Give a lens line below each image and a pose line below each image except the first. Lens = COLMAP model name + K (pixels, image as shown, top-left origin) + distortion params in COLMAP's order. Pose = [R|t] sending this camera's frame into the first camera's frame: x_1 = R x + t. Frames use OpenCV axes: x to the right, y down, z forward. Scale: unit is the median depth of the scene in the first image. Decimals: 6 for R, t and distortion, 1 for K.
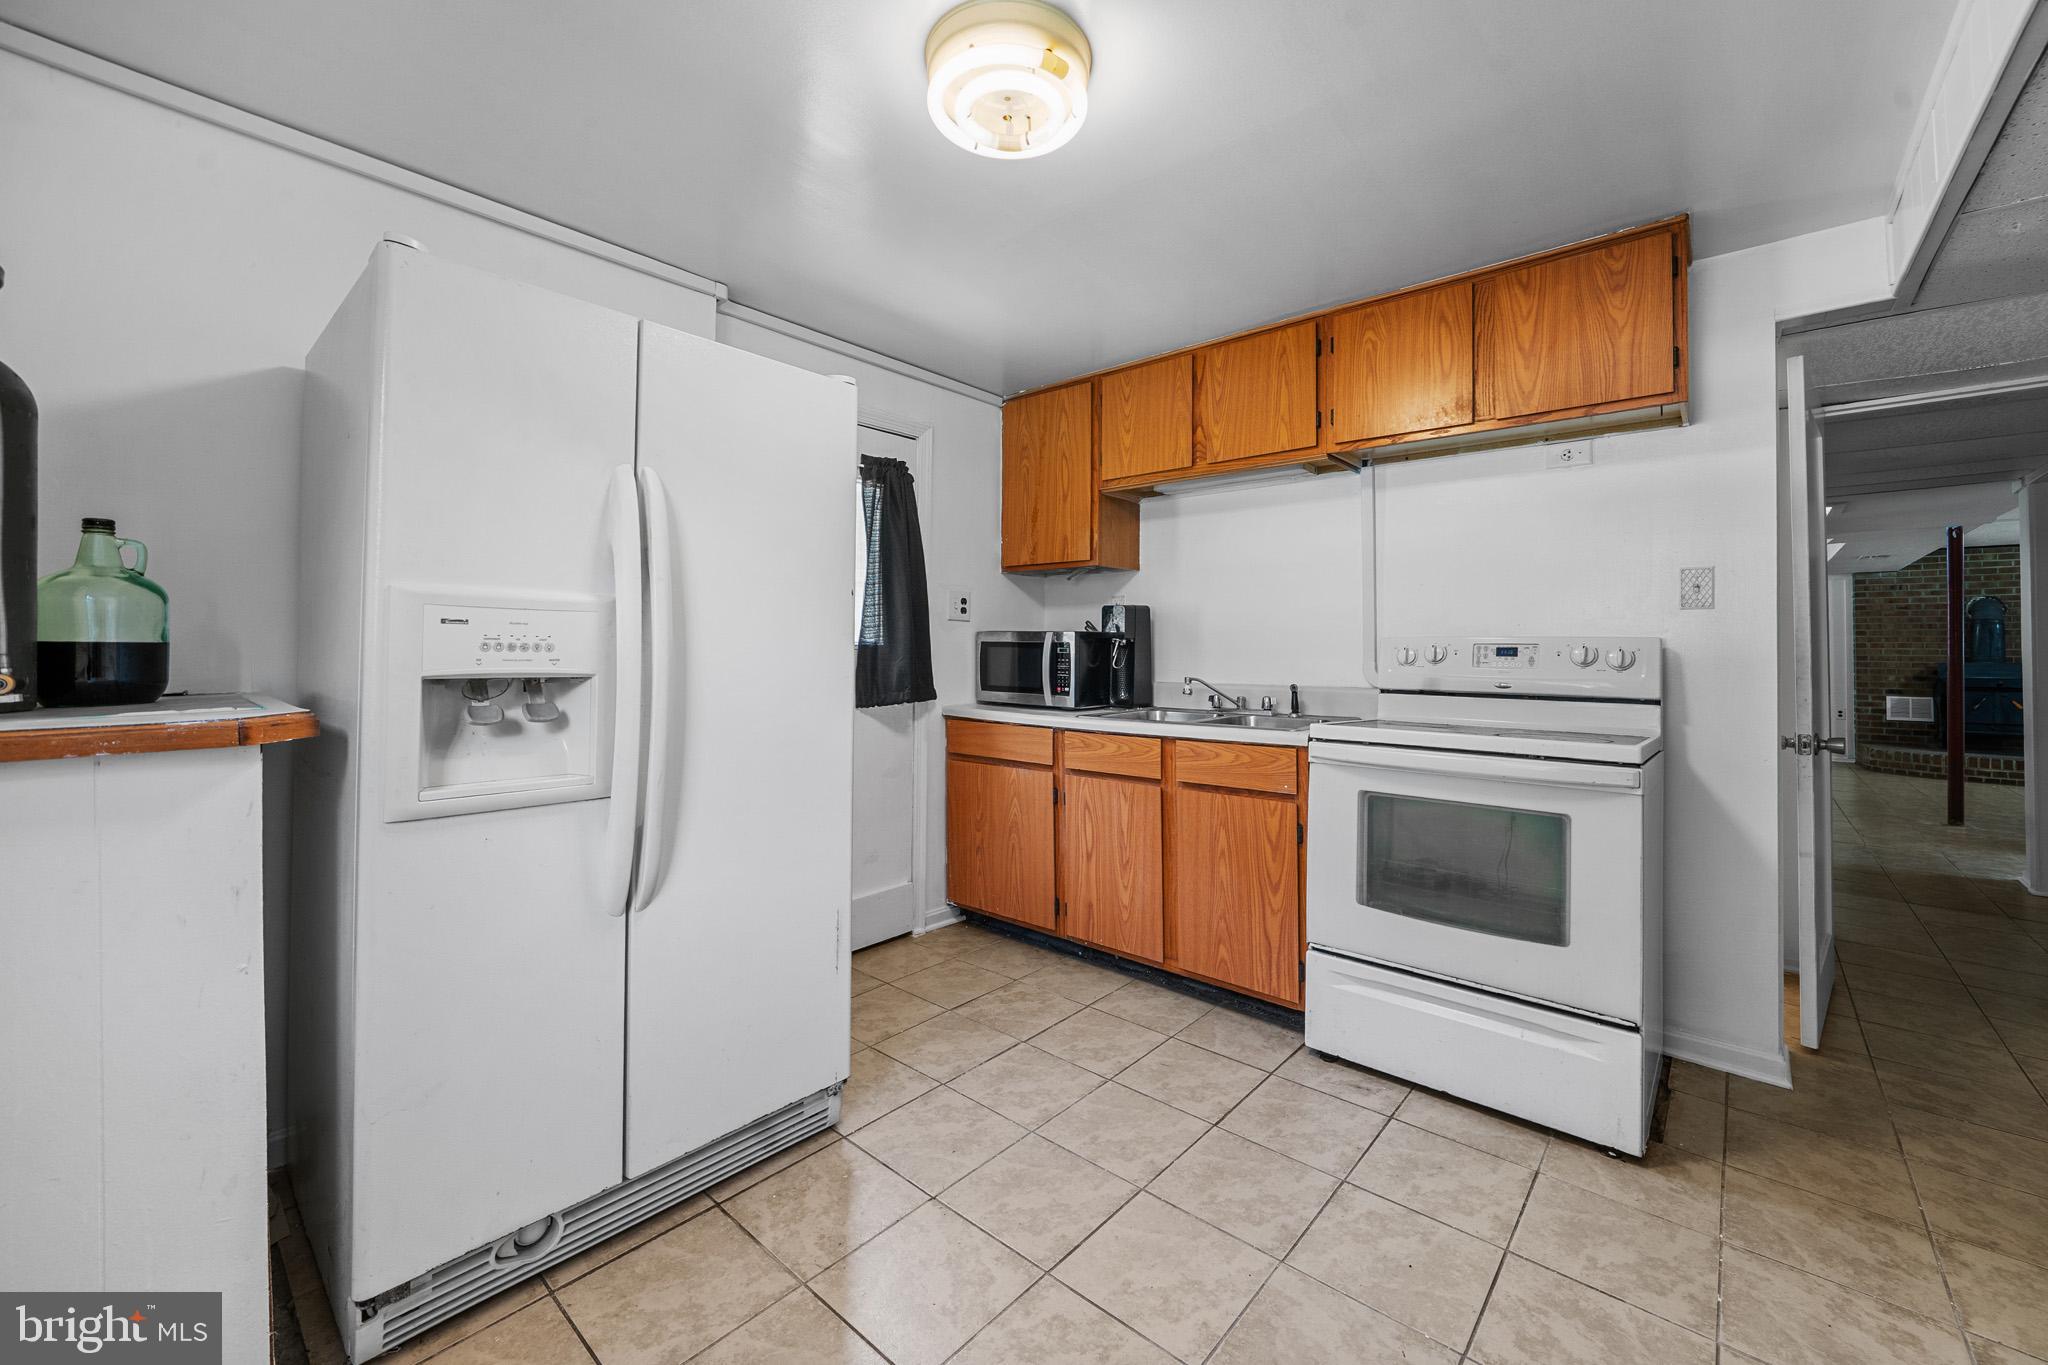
lens RADIAL K [[789.6, 0, 1064.2], [0, 789.6, 644.6], [0, 0, 1]] dist [0.000099, -0.001845]
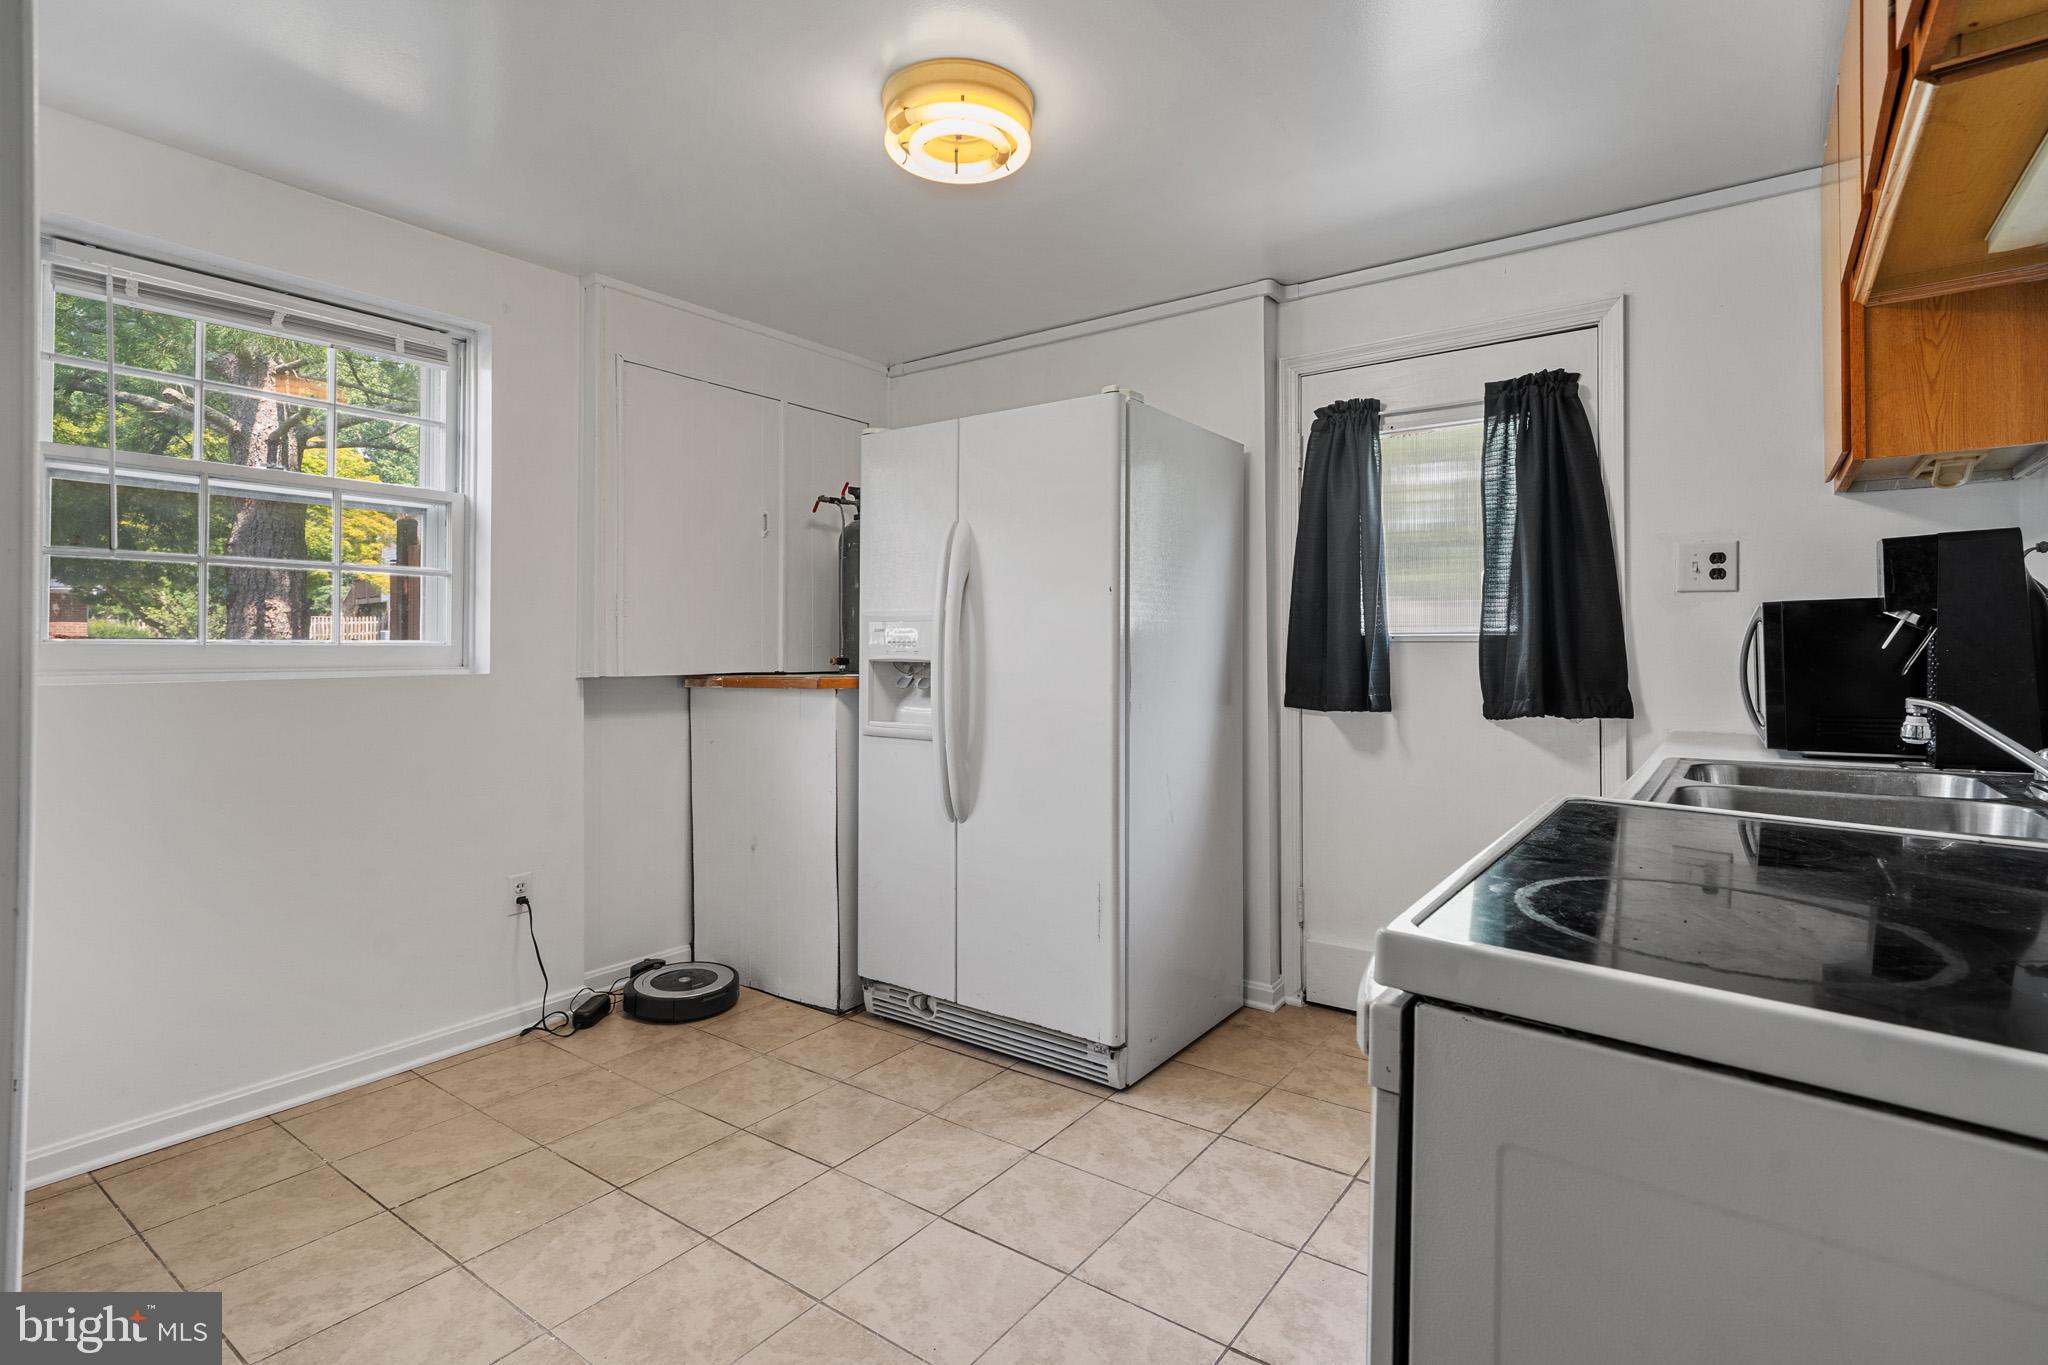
lens RADIAL K [[991.1, 0, 1042.6], [0, 991.1, 636.3], [0, 0, 1]] dist [0.000814, -0.000655]
pose [[0.093286, -0.015347, -0.995521, 1.062347], [0.010759, 0.999838, -0.014405, 0.016679], [0.995581, -0.009367, 0.093436, 0.799154]]
